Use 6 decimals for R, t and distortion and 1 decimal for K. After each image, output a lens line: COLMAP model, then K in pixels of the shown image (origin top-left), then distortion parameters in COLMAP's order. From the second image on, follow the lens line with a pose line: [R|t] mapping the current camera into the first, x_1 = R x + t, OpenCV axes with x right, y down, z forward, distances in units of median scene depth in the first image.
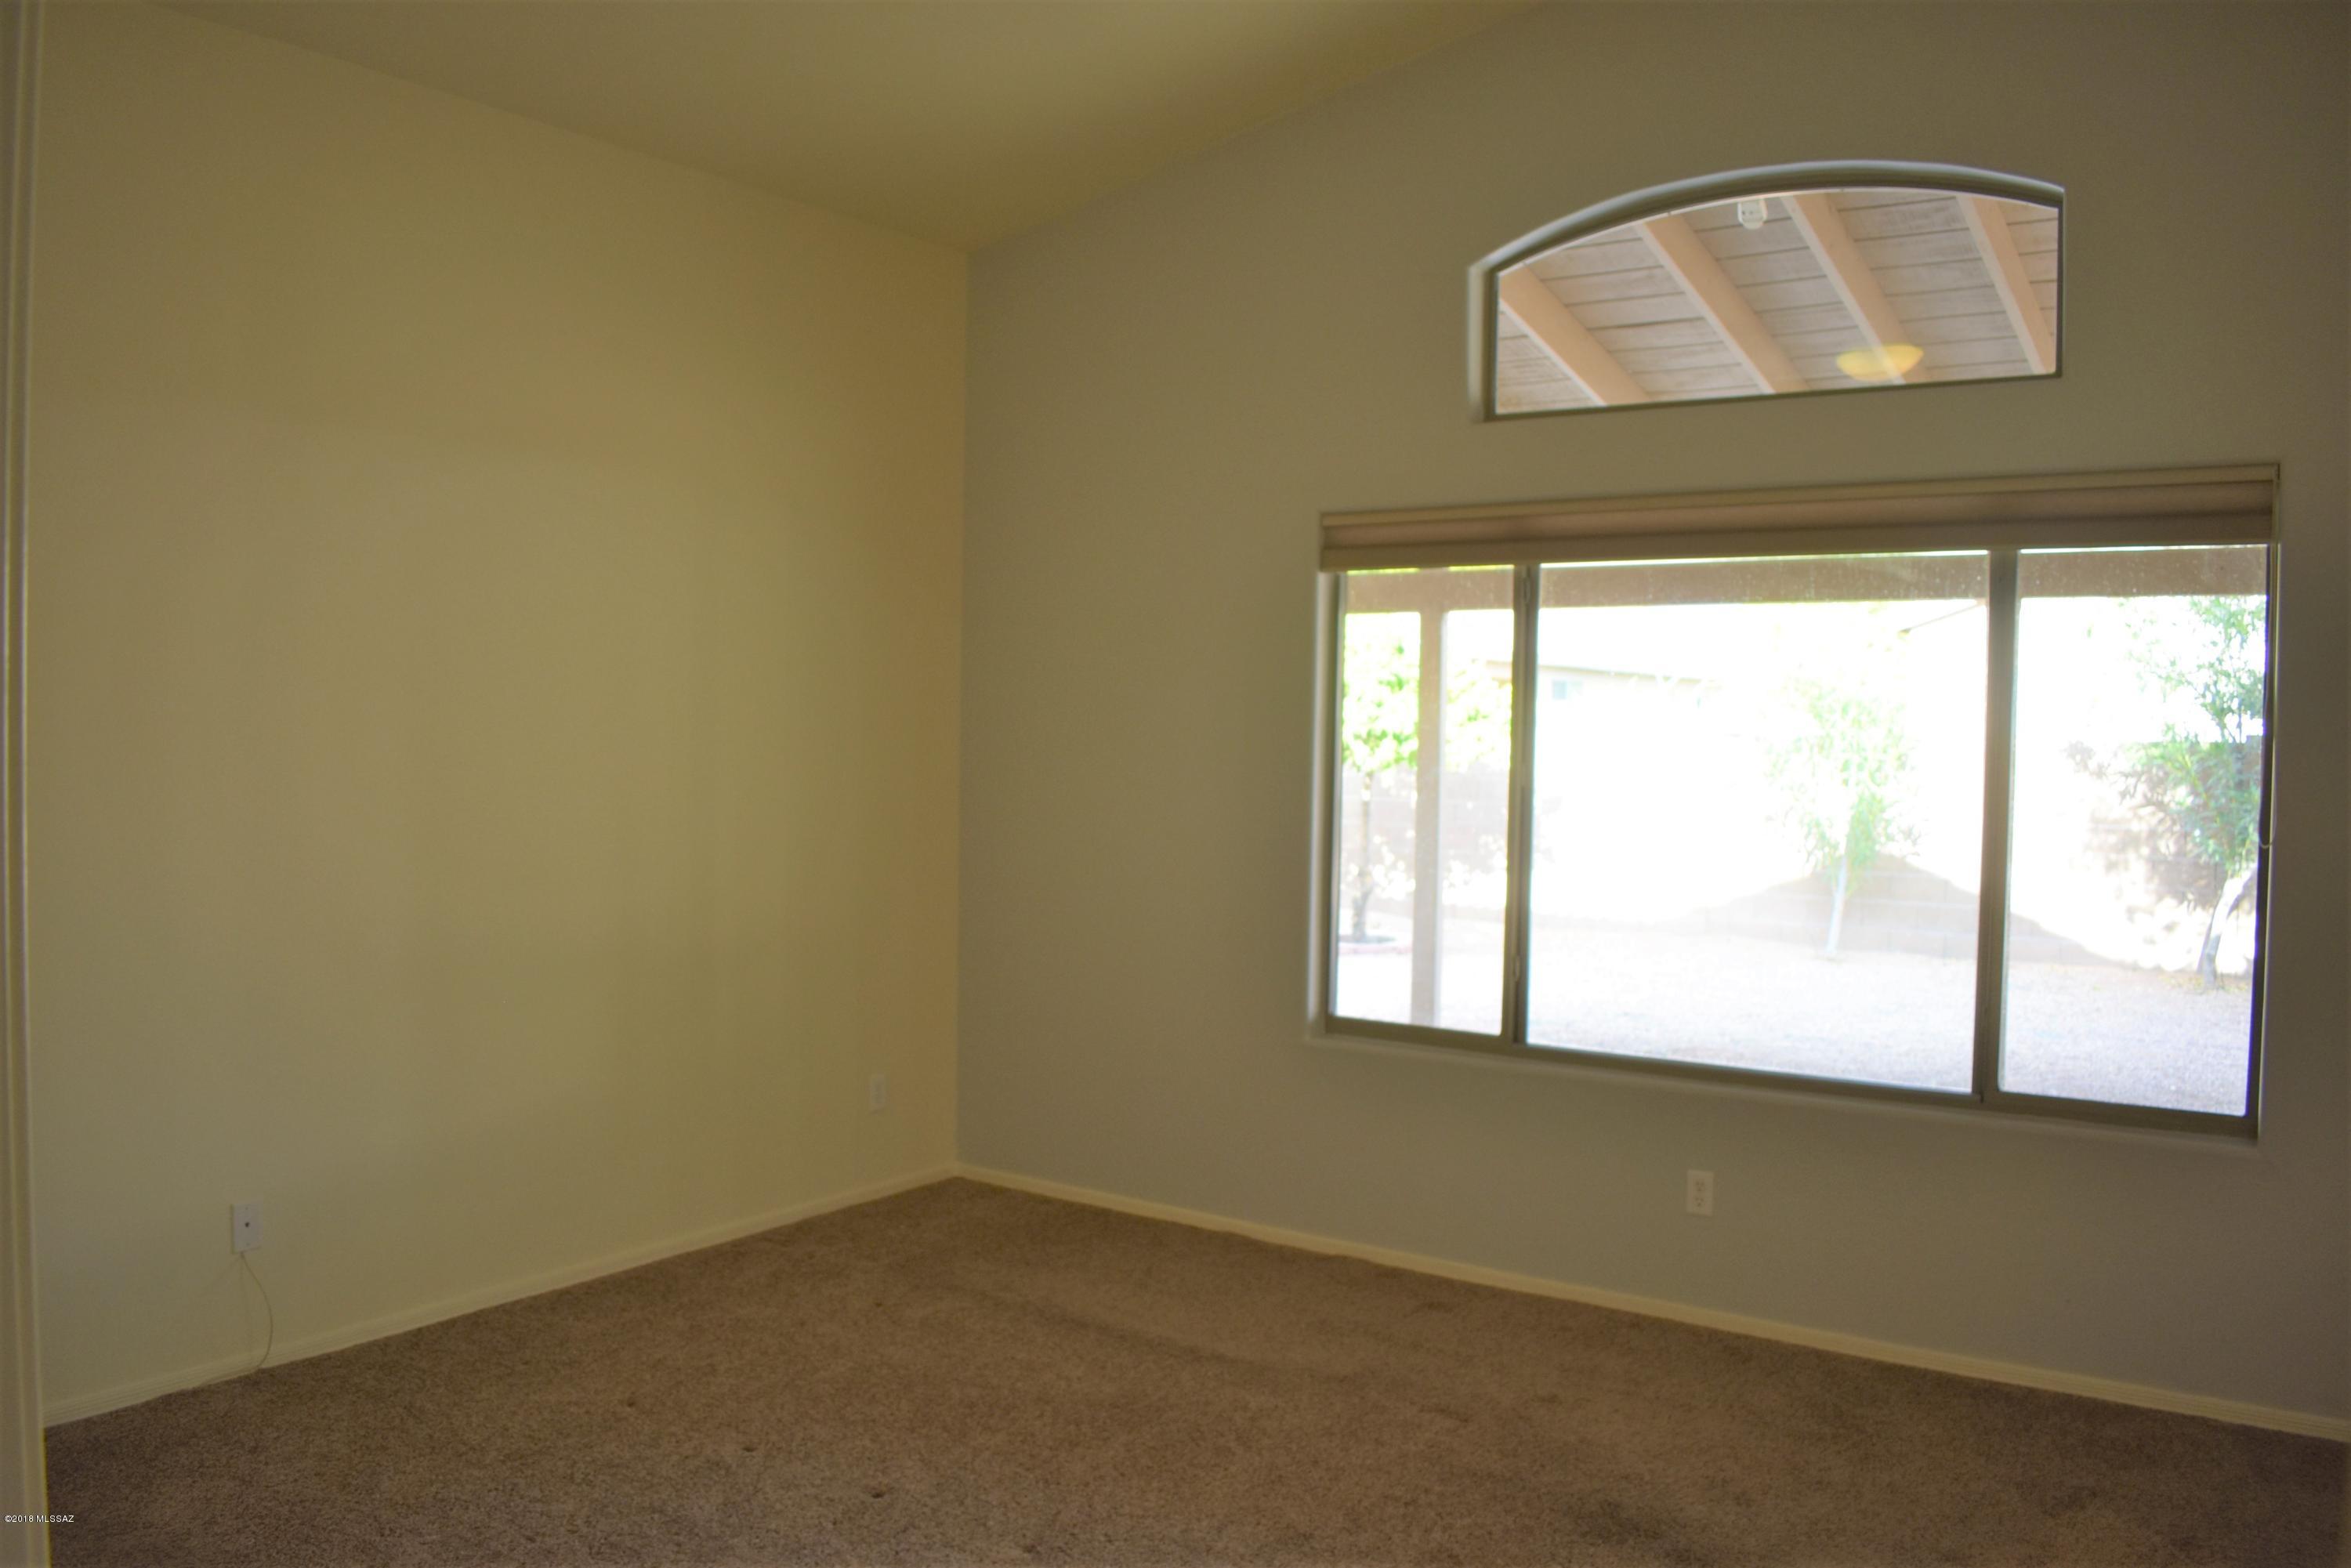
lens RADIAL K [[1812.0, 0, 1177.3], [0, 1812.0, 797.1], [0, 0, 1]] dist [-0.084482, 0.003324]
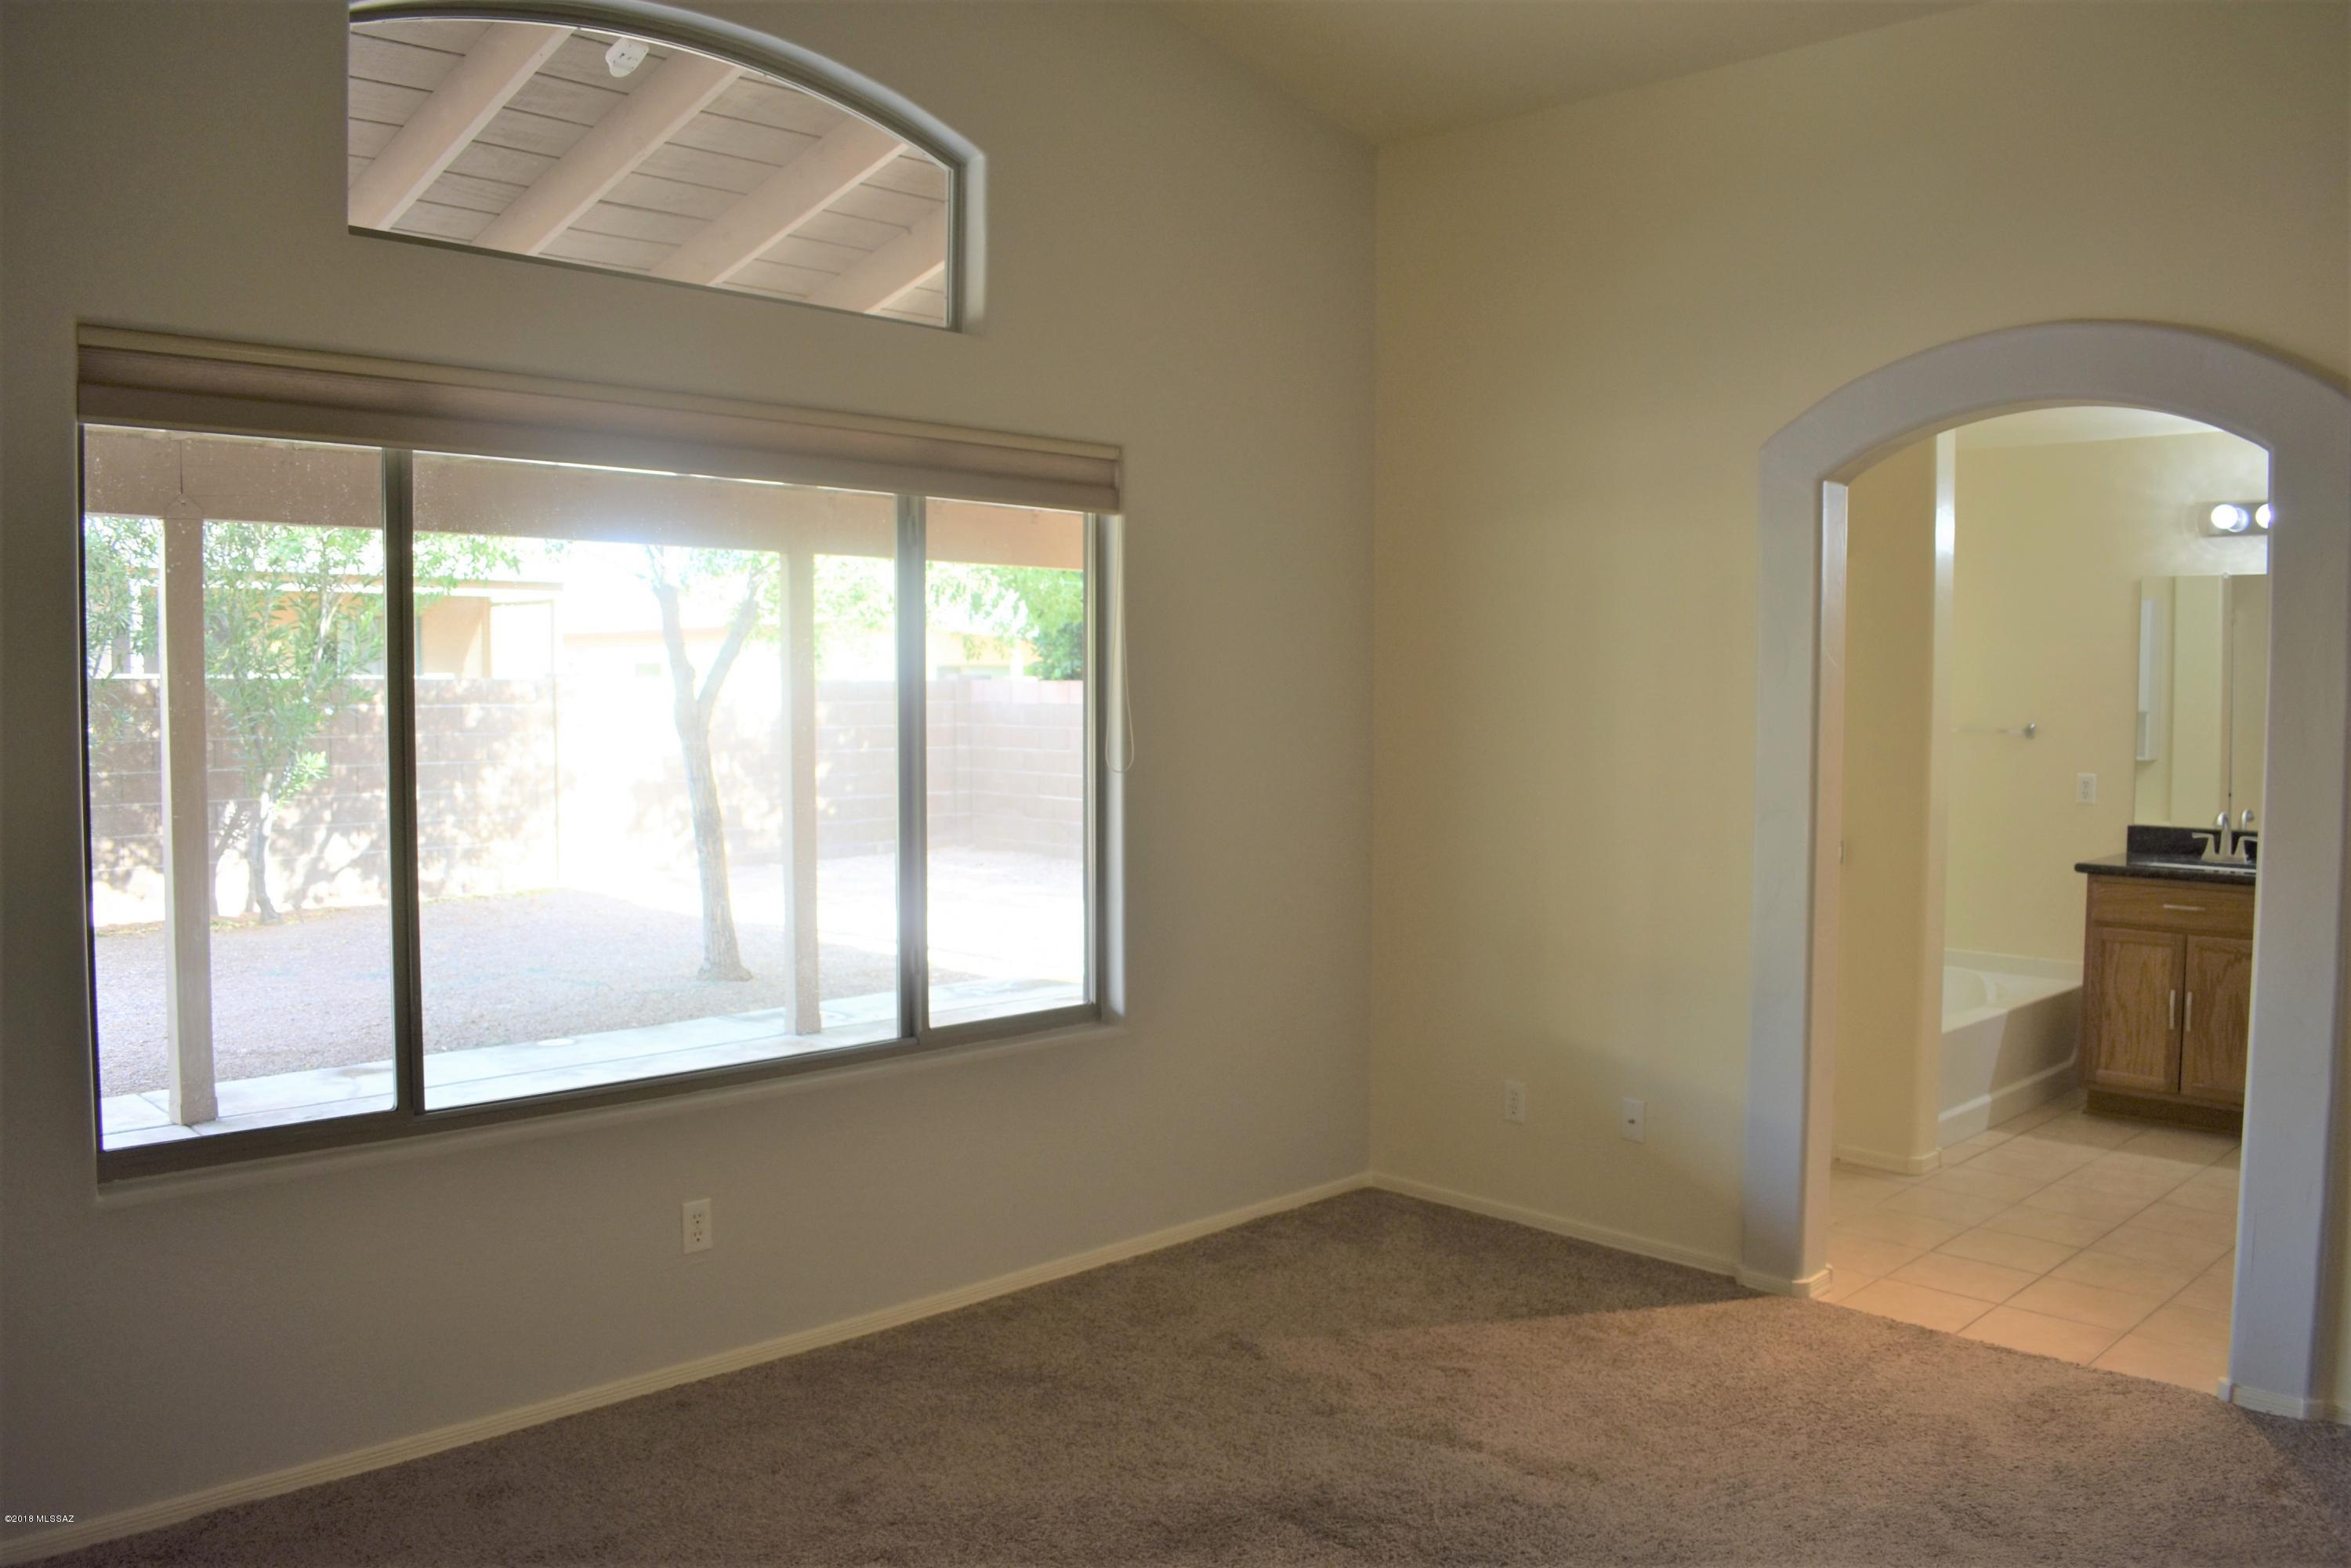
lens RADIAL K [[1952.6, 0, 1175.5], [0, 1952.6, 784.0], [0, 0, 1]] dist [-0.085534, -0.000400]
pose [[0.156341, -0.078831, 0.984552, -0.558991], [0.018049, 0.996871, 0.076952, -0.054154], [-0.987538, 0.005740, 0.157275, 0.631897]]
